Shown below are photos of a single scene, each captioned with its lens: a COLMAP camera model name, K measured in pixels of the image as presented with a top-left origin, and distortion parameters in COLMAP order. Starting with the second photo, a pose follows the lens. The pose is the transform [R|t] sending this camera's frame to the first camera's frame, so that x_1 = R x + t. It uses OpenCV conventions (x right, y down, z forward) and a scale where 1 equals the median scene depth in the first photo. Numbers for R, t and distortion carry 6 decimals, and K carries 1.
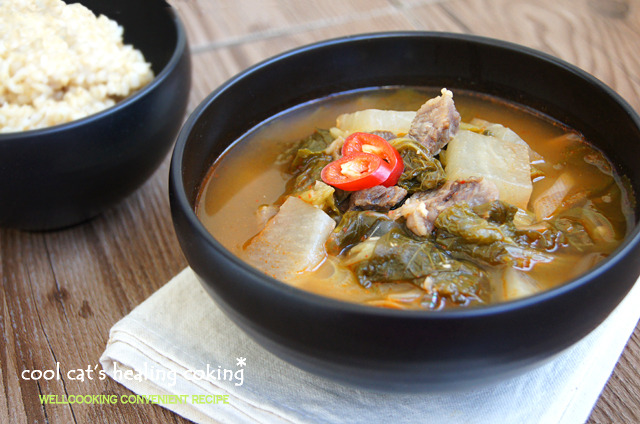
lens RADIAL K [[1116.0, 0, 316.5], [0, 1116.0, 216.0], [0, 0, 1]] dist [0.053985, 0.000000]
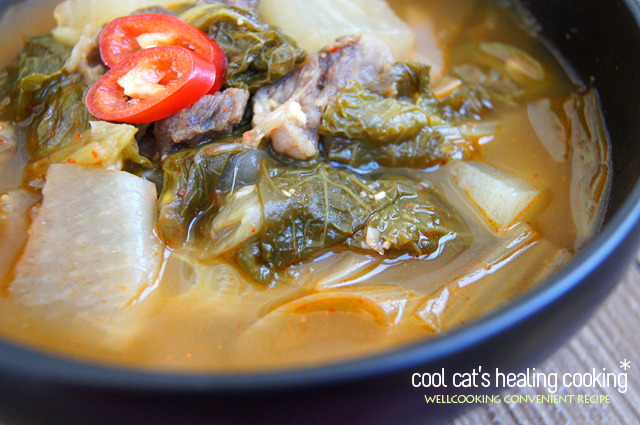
lens RADIAL K [[788.9, 0, 315.0], [0, 788.9, 217.9], [0, 0, 1]] dist [-0.063049, 0.000000]
pose [[0.858013, -0.351043, 0.374944, -0.065606], [0.282945, 0.932282, 0.225370, -0.043498], [-0.428668, -0.087282, 0.899236, 0.616411]]
